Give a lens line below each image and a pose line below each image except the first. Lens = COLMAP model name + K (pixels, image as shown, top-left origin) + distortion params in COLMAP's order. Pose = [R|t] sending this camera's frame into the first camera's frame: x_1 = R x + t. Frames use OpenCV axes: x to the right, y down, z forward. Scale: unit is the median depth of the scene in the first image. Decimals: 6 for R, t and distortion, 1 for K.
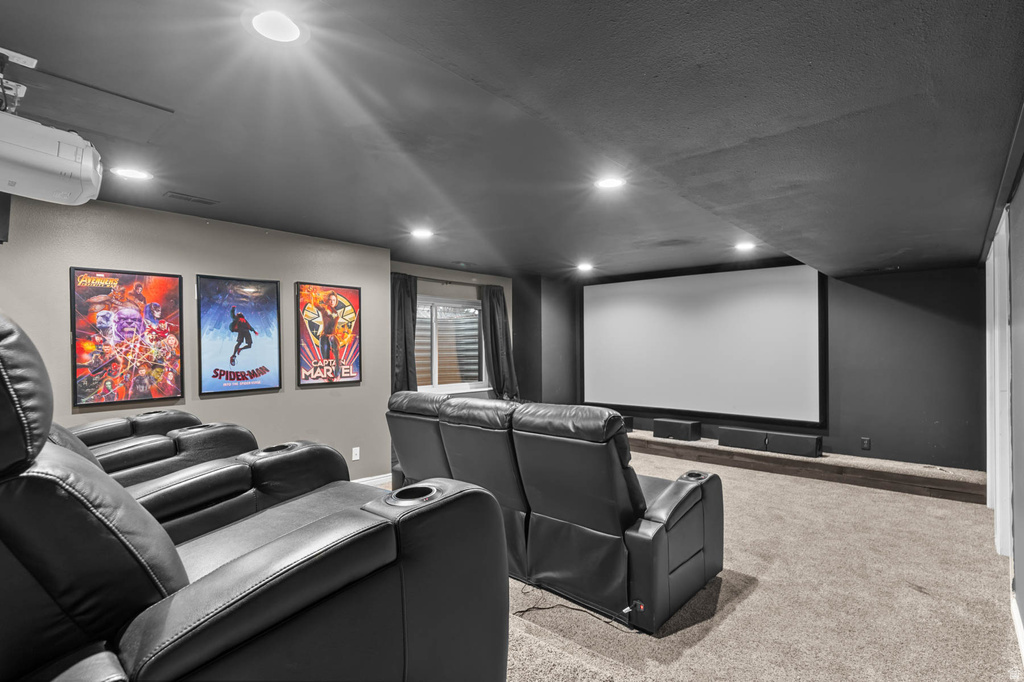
lens RADIAL K [[504.0, 0, 519.6], [0, 504.0, 352.9], [0, 0, 1]] dist [0.001495, 0.000136]
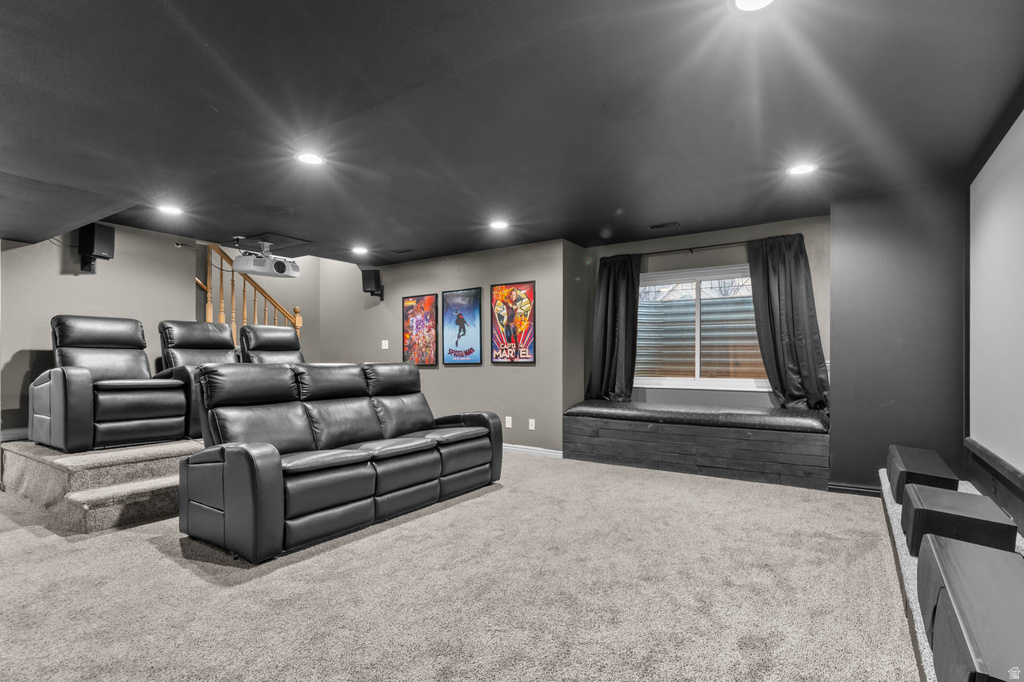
lens RADIAL K [[504.0, 0, 519.6], [0, 504.0, 352.9], [0, 0, 1]] dist [0.001495, 0.000136]
pose [[0.123414, -0.001730, -0.992354, 0.868079], [-0.009600, 0.999950, -0.002937, 0.040784], [0.992309, 0.009889, 0.123391, 0.880195]]
